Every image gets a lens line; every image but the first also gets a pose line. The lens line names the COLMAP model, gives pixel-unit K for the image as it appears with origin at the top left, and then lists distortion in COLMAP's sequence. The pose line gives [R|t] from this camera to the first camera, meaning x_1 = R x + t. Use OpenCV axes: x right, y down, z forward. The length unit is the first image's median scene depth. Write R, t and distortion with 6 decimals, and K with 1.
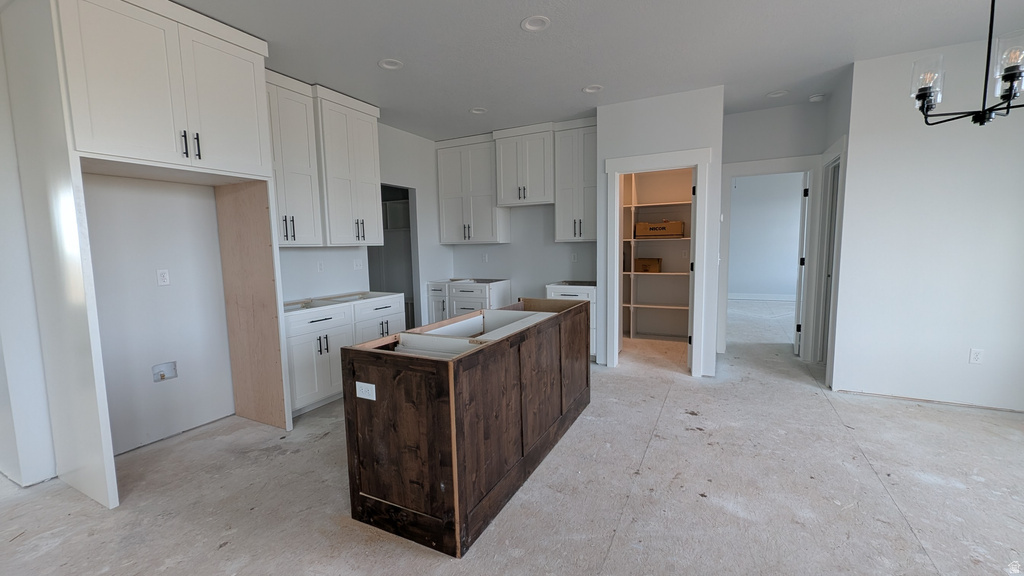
lens RADIAL K [[415.0, 0, 514.3], [0, 415.0, 286.5], [0, 0, 1]] dist [-0.003225, -0.000185]
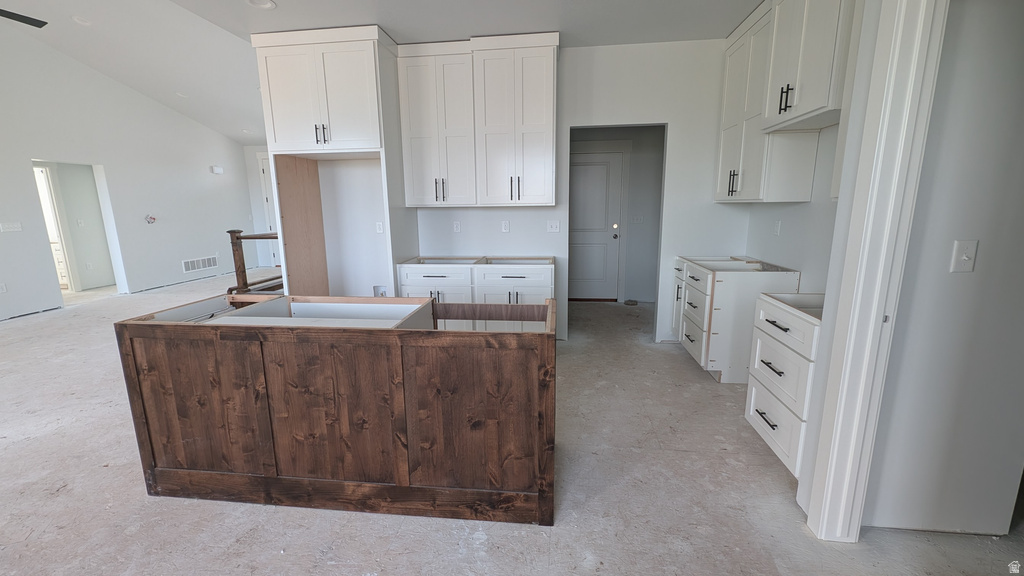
lens RADIAL K [[415.0, 0, 512.9], [0, 415.0, 290.7], [0, 0, 1]] dist [-0.003225, -0.000185]
pose [[0.346045, 0.201077, -0.916417, 0.595941], [-0.088663, 0.979401, 0.181416, -0.095724], [0.934019, 0.018474, 0.356745, 0.794048]]
